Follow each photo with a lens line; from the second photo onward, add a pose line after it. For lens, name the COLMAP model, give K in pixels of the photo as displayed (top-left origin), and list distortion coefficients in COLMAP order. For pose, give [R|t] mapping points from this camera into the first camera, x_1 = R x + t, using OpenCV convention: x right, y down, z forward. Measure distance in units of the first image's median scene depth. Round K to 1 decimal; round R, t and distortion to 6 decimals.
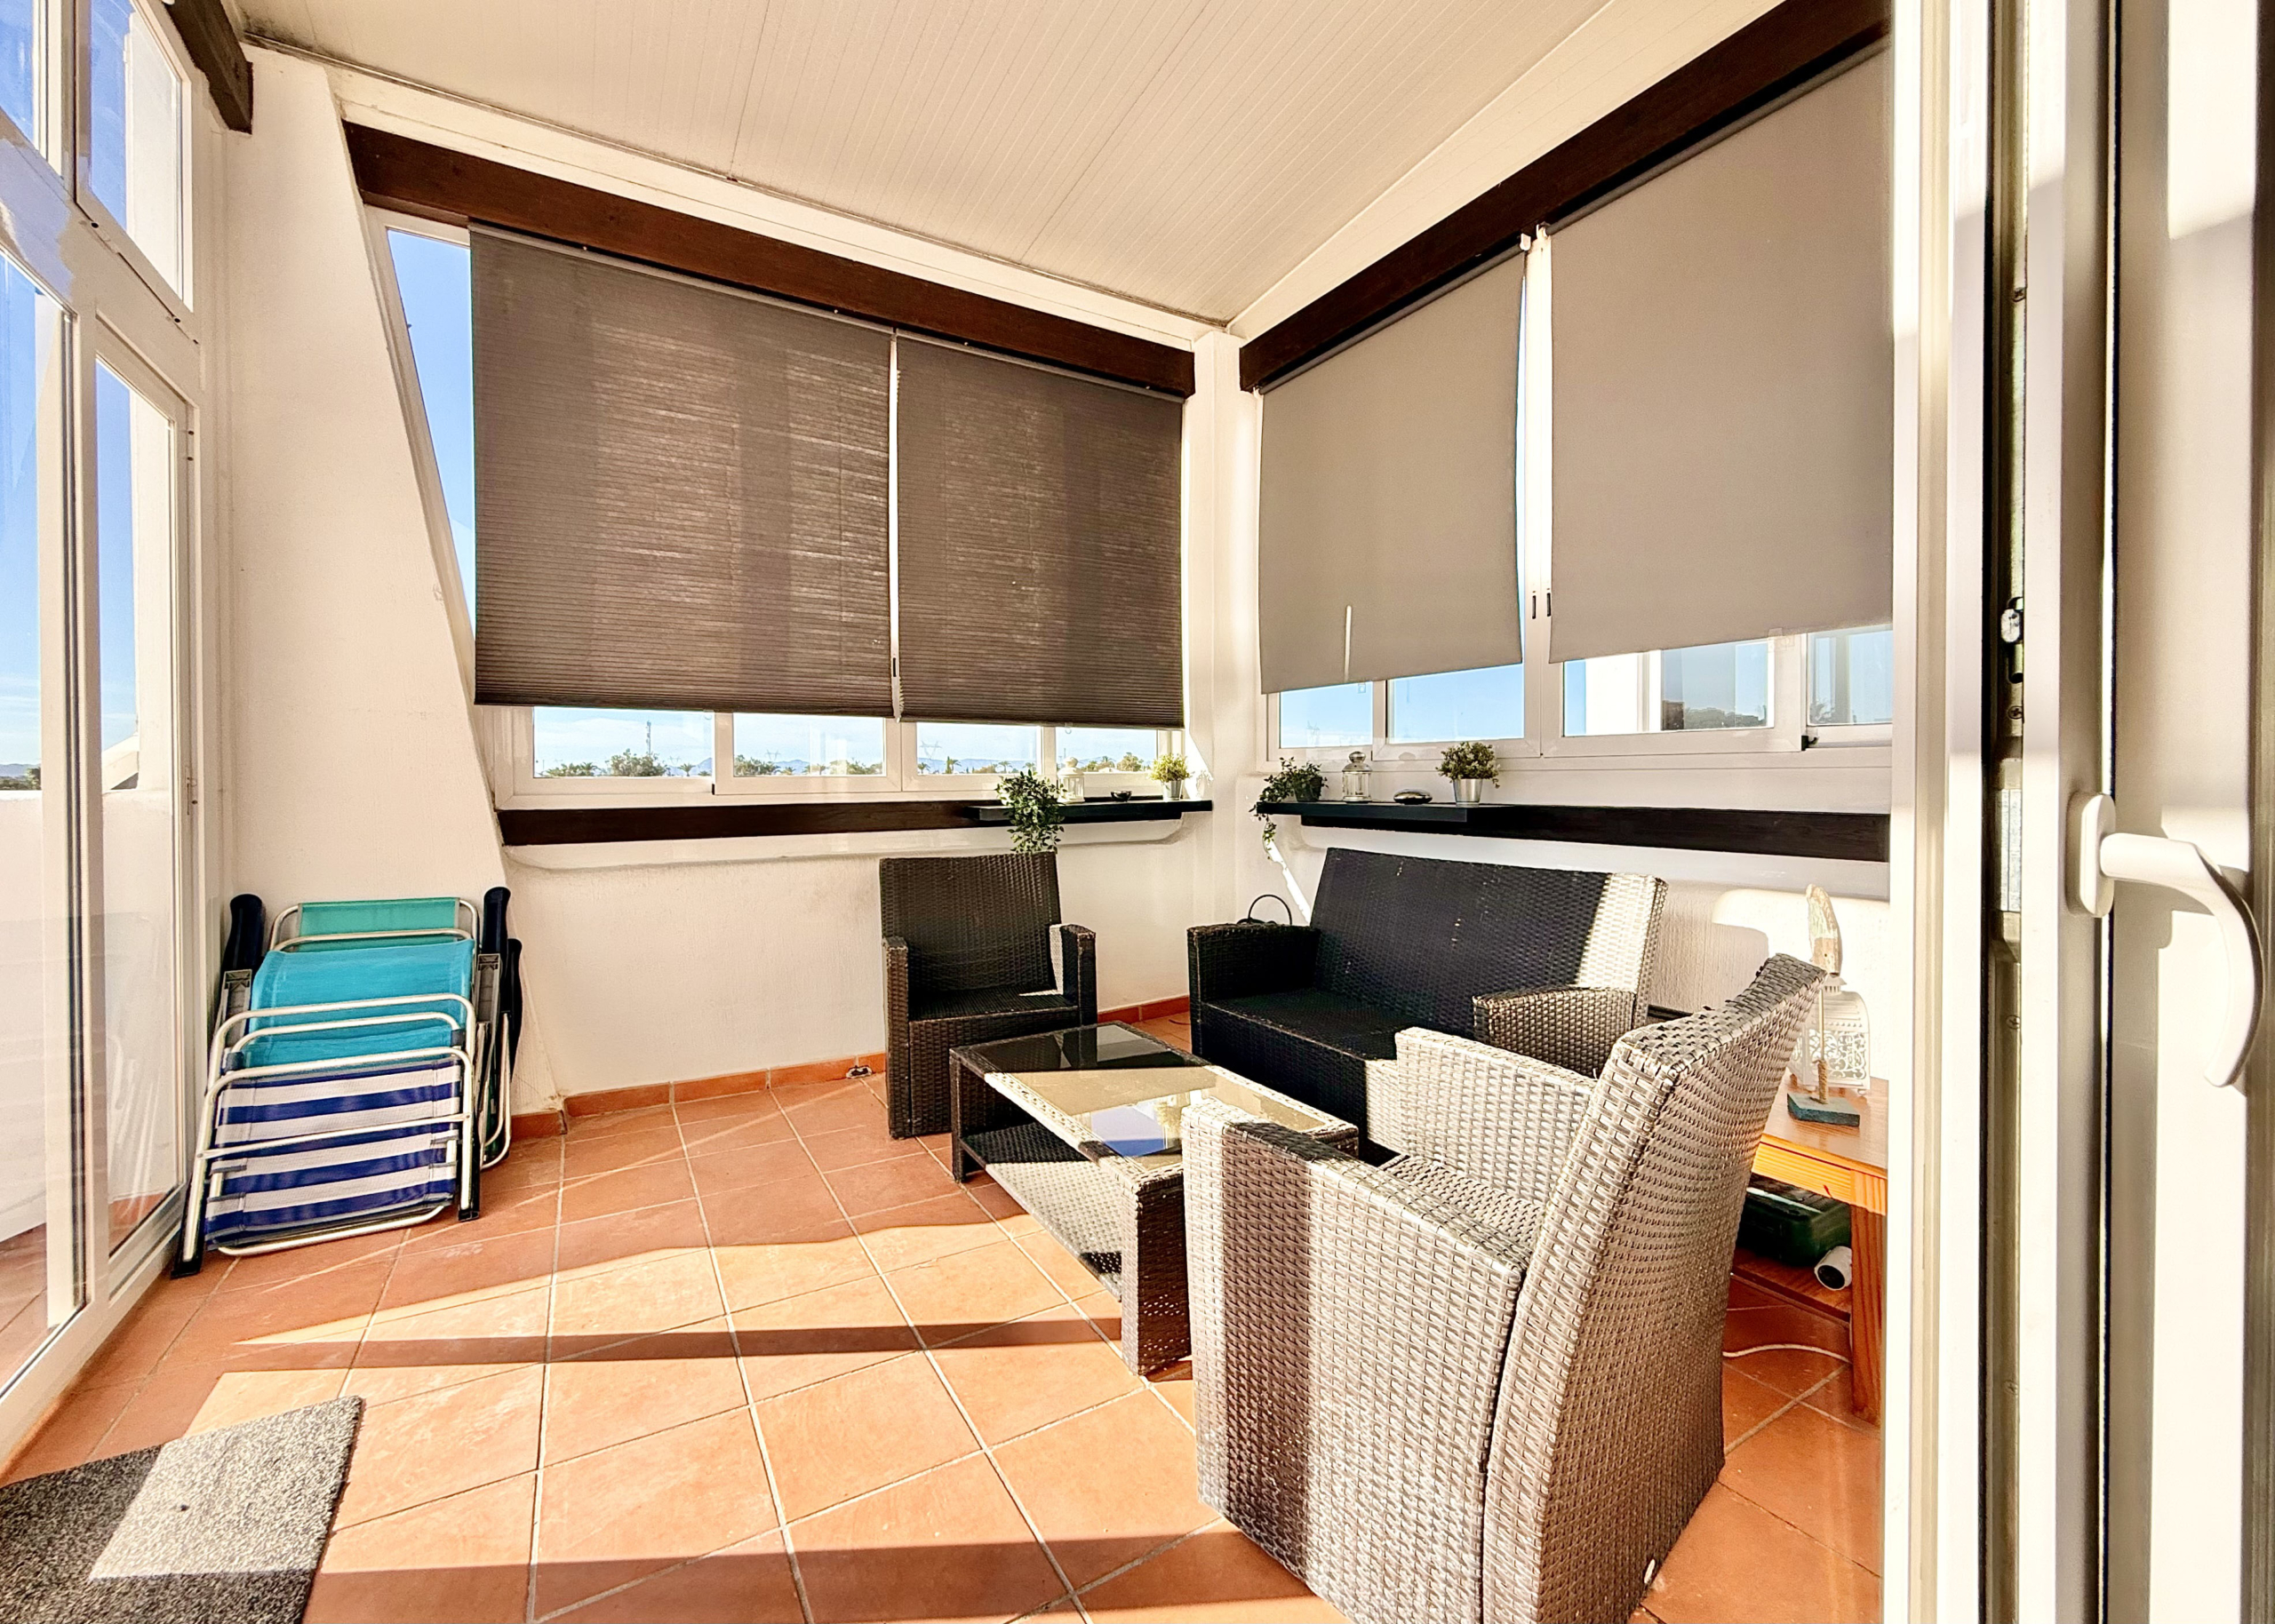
lens RADIAL K [[921.7, 0, 1106.8], [0, 921.7, 775.2], [0, 0, 1]] dist [0.000534, 0.000234]
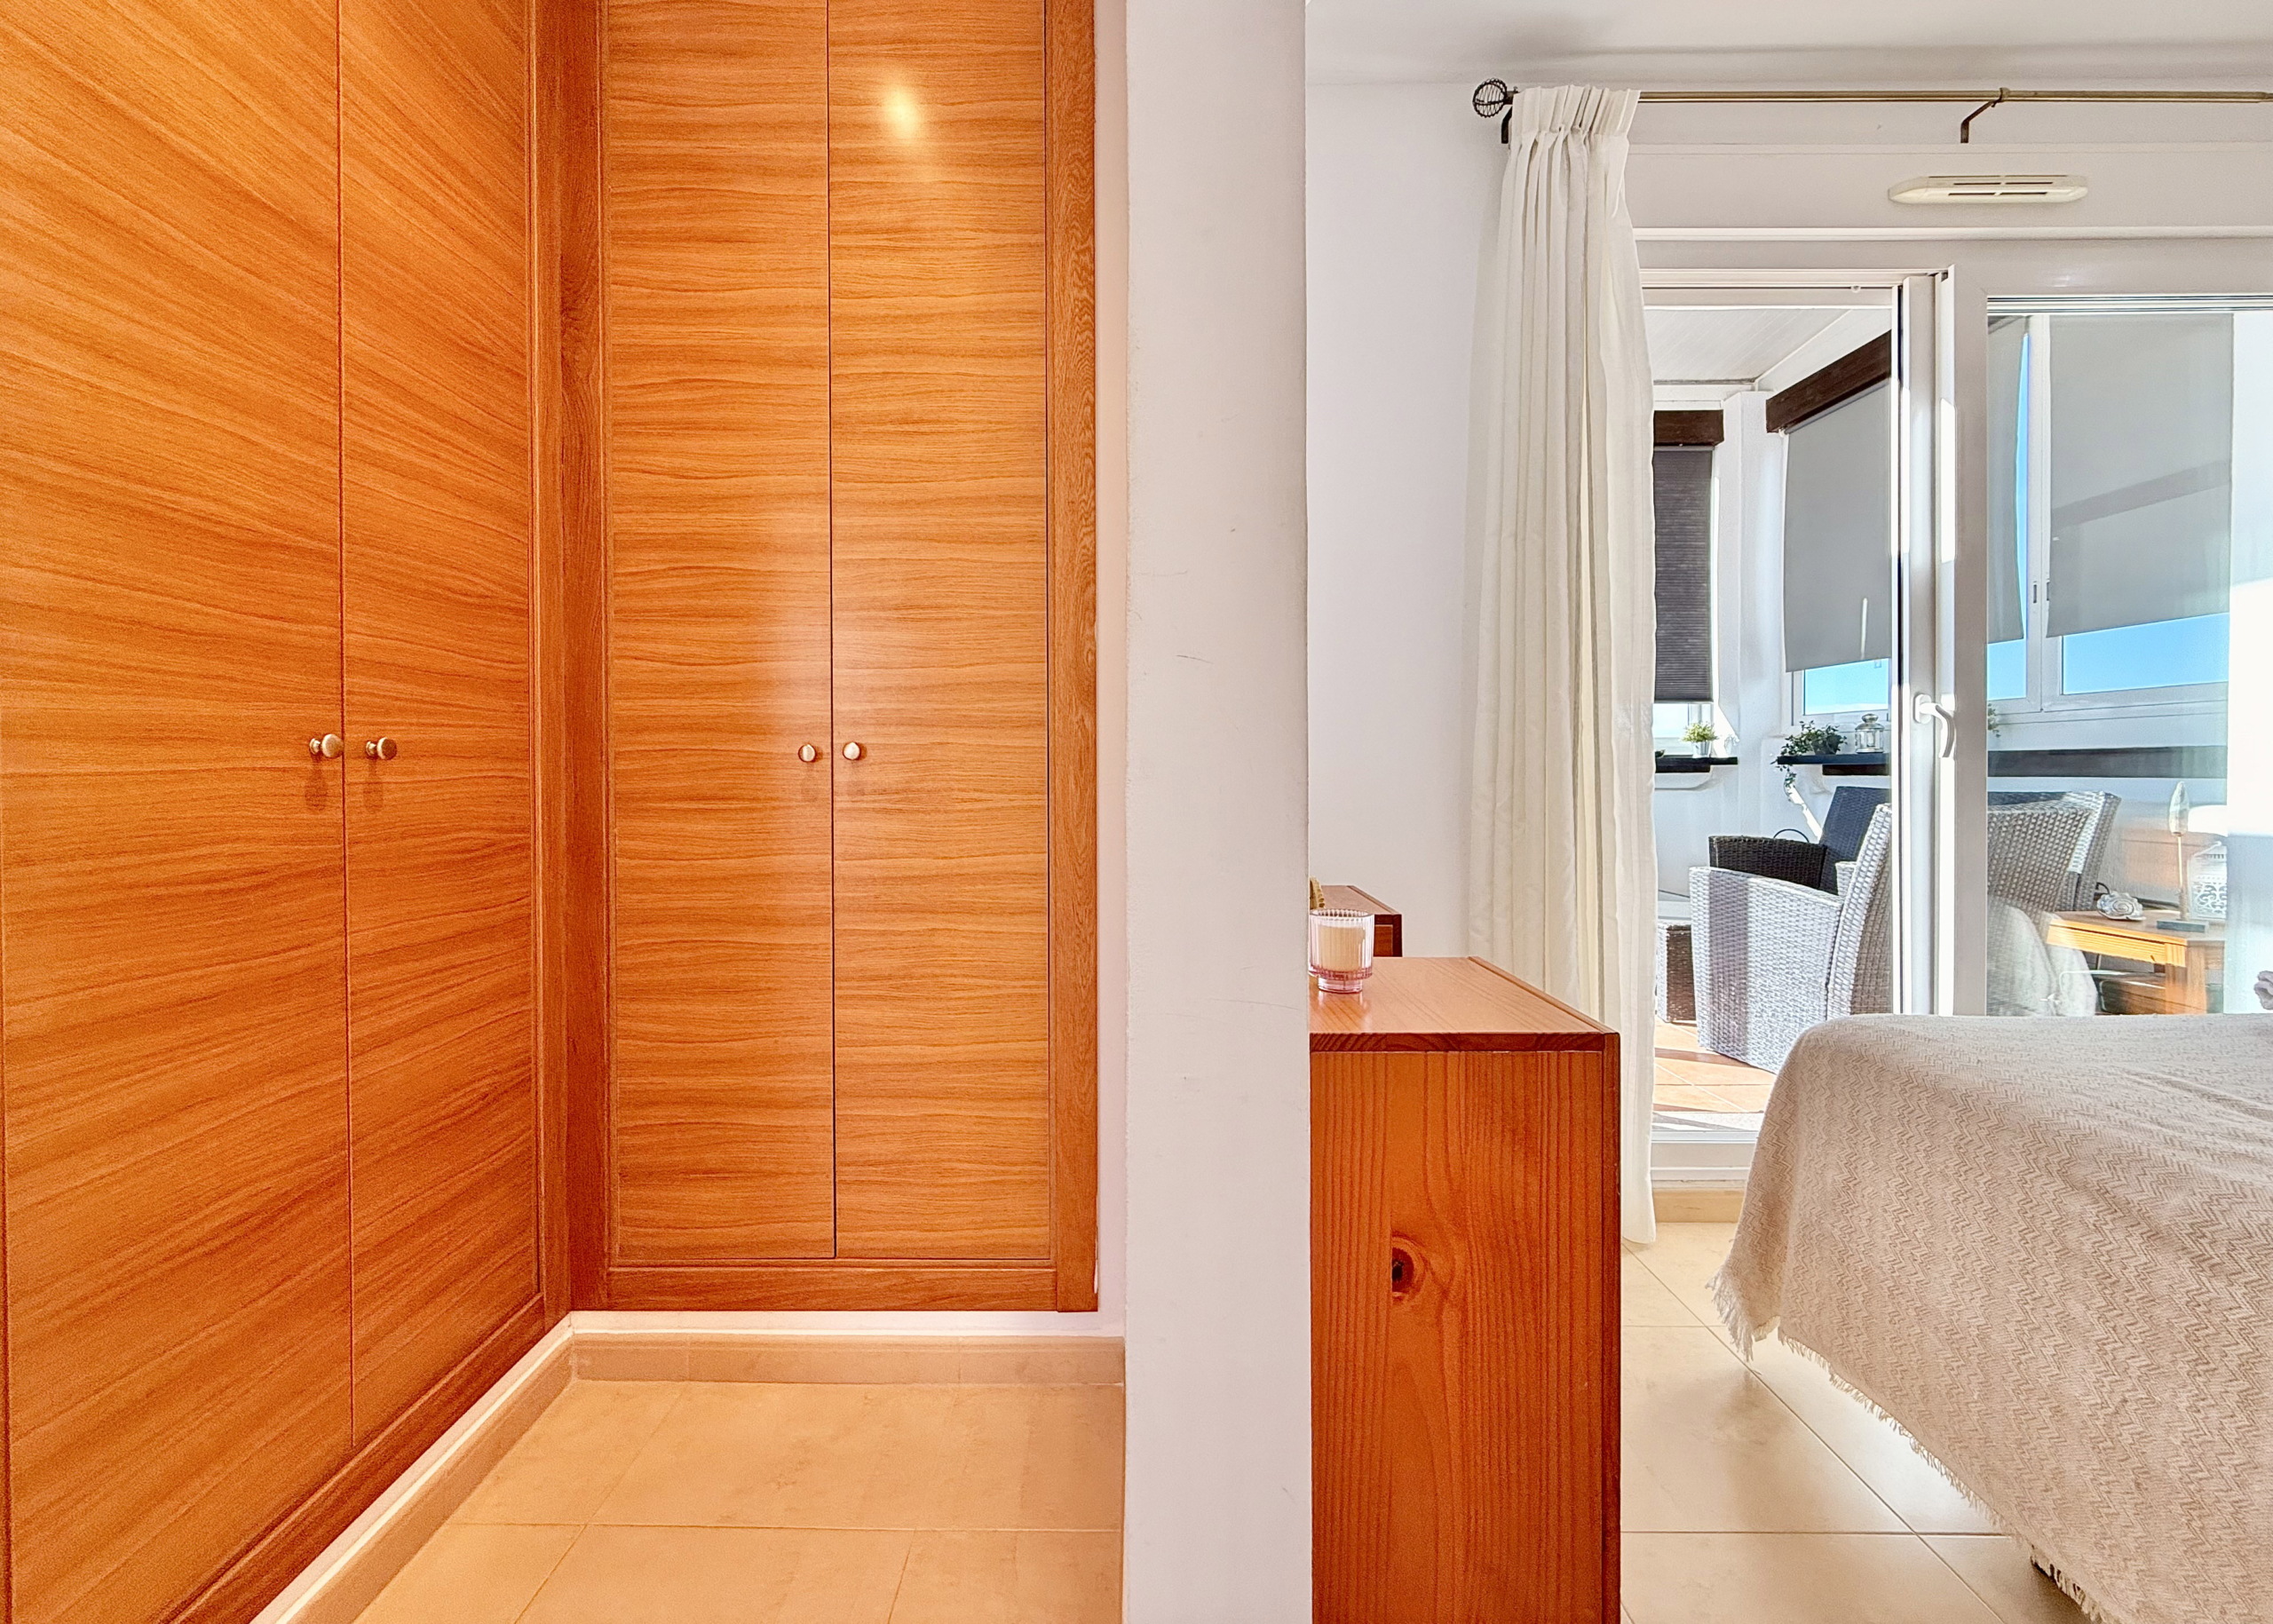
lens RADIAL K [[921.0, 0, 1106.5], [0, 921.0, 771.9], [0, 0, 1]] dist [0.000534, 0.000234]
pose [[0.866812, 0.003270, -0.498624, -0.008928], [-0.002351, 0.999994, 0.002470, 0.048471], [0.498629, -0.000969, 0.866815, -0.570275]]
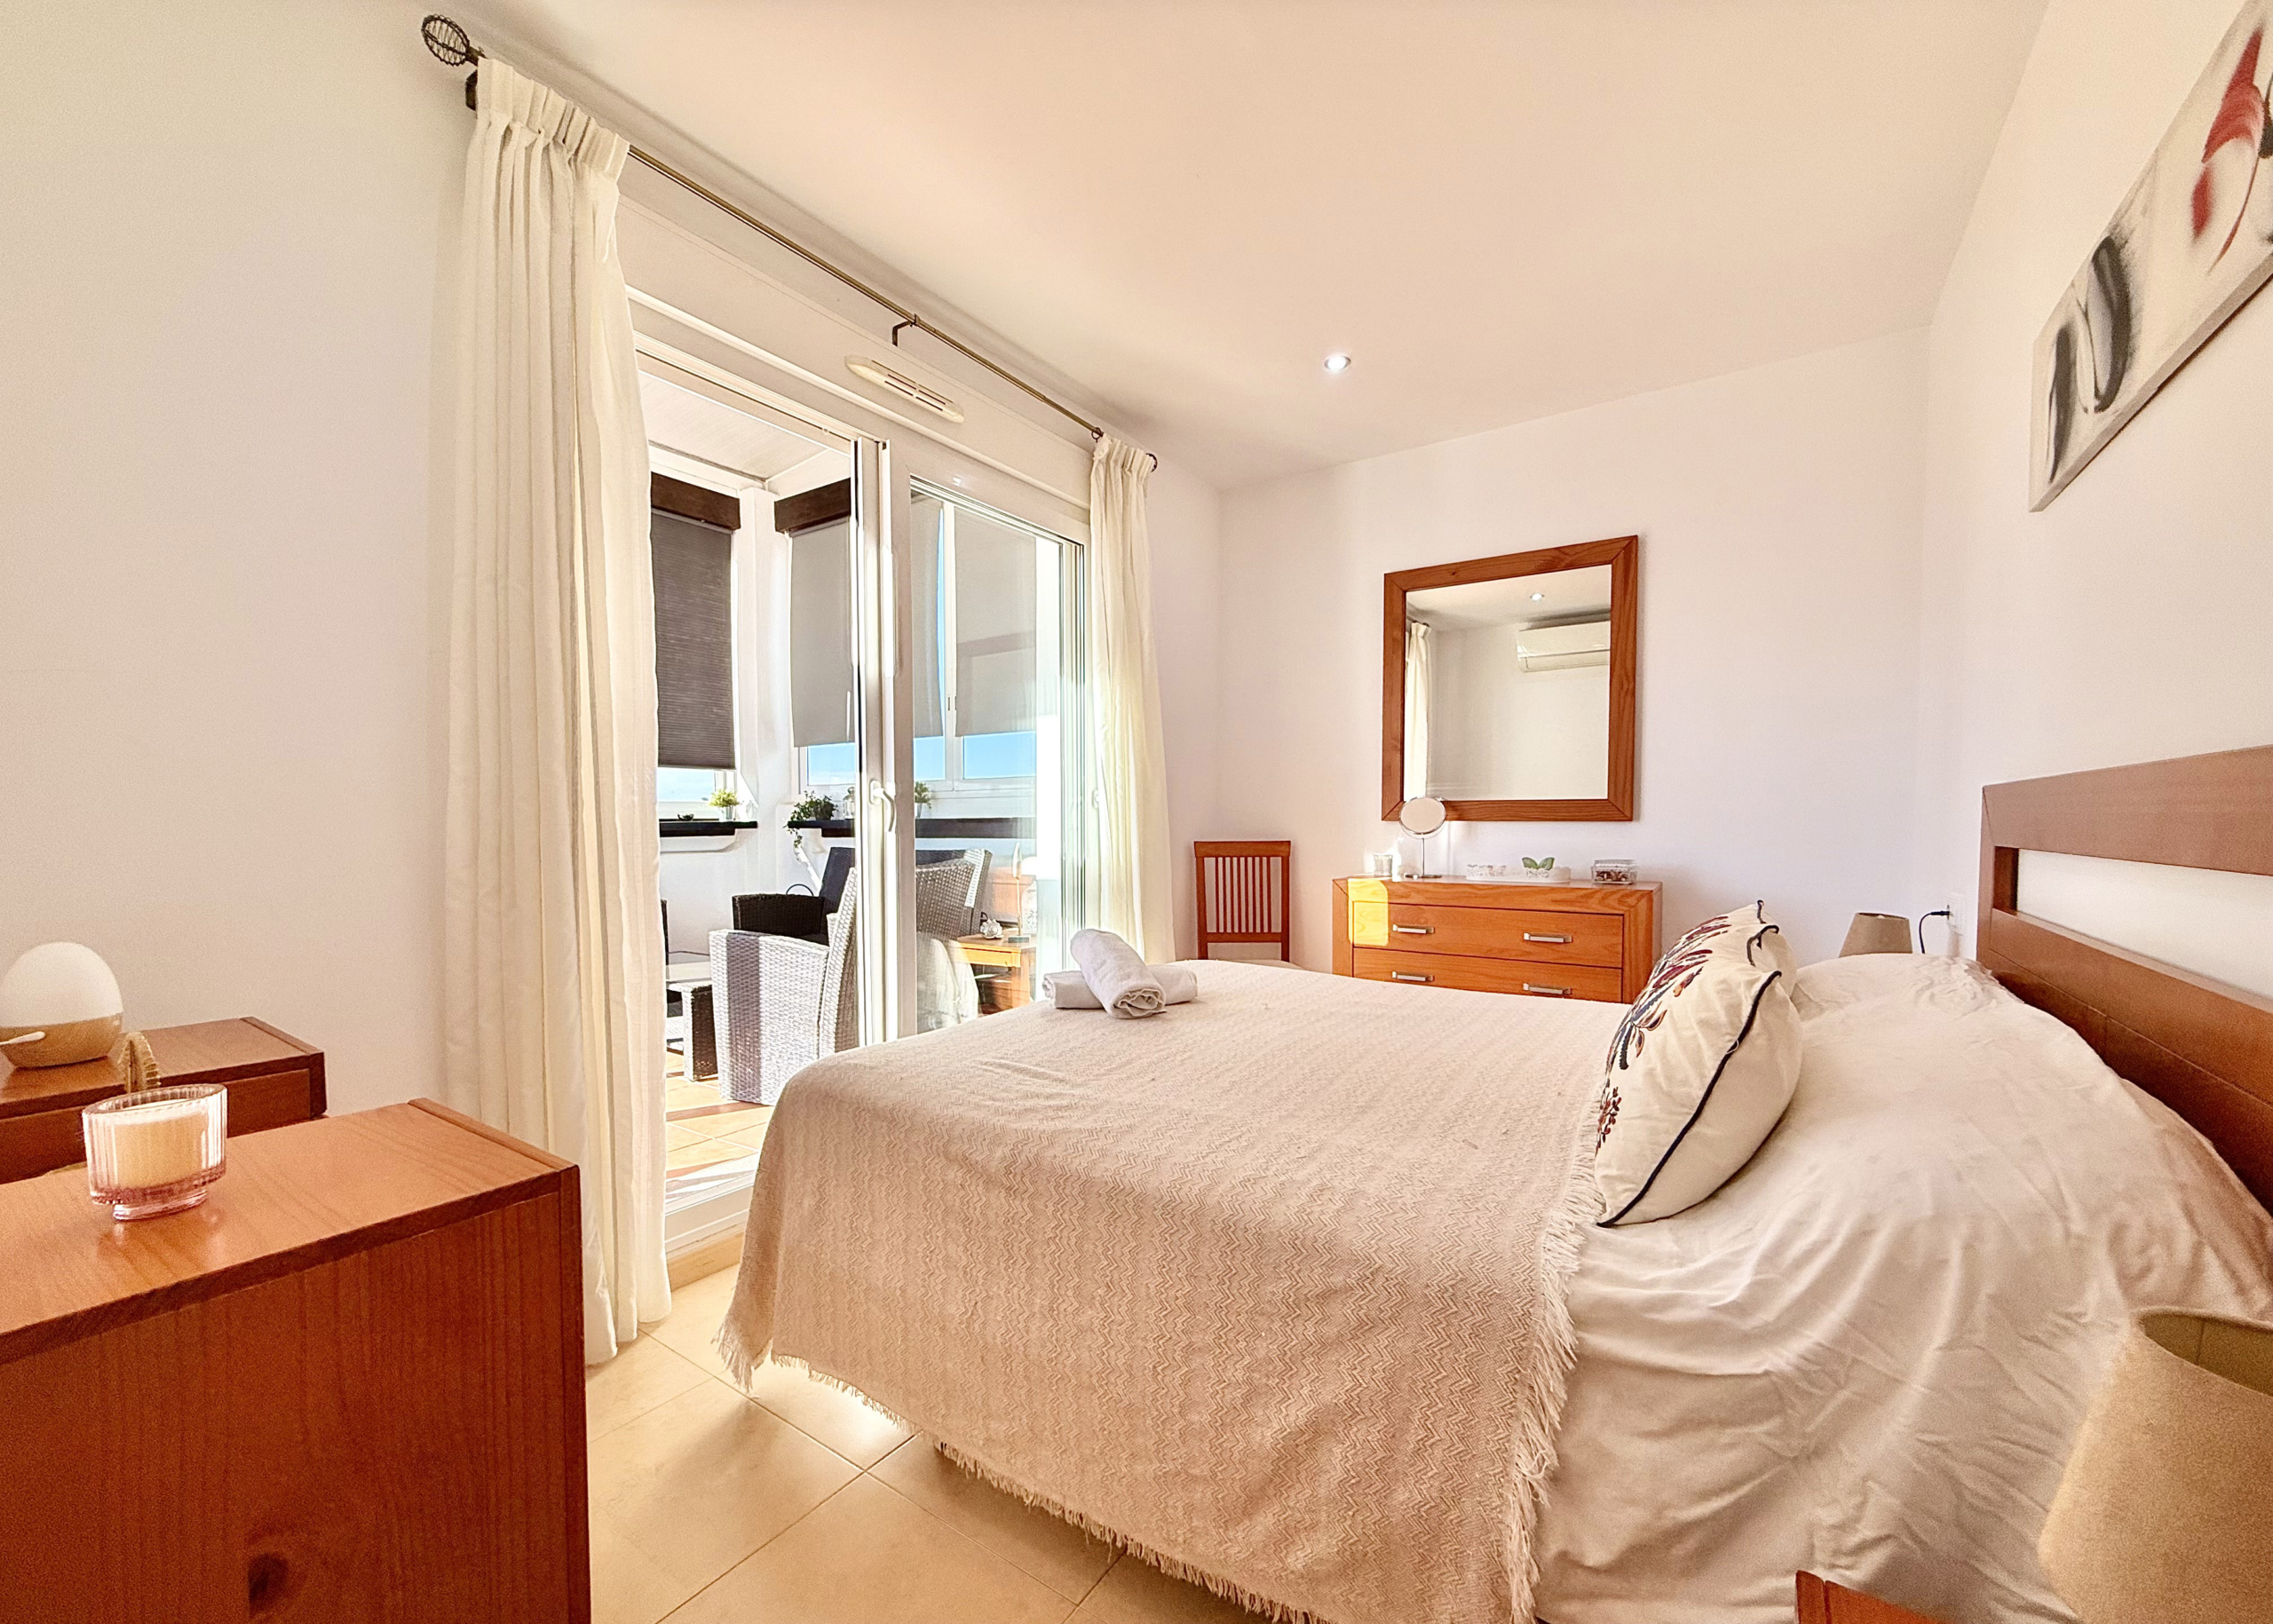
lens RADIAL K [[921.0, 0, 1149.4], [0, 921.0, 852.9], [0, 0, 1]] dist [0.000534, 0.000234]
pose [[0.891323, -0.014500, 0.453137, 0.009079], [0.001375, 0.999570, 0.029281, 0.036627], [-0.453367, -0.025475, 0.890960, -0.554104]]
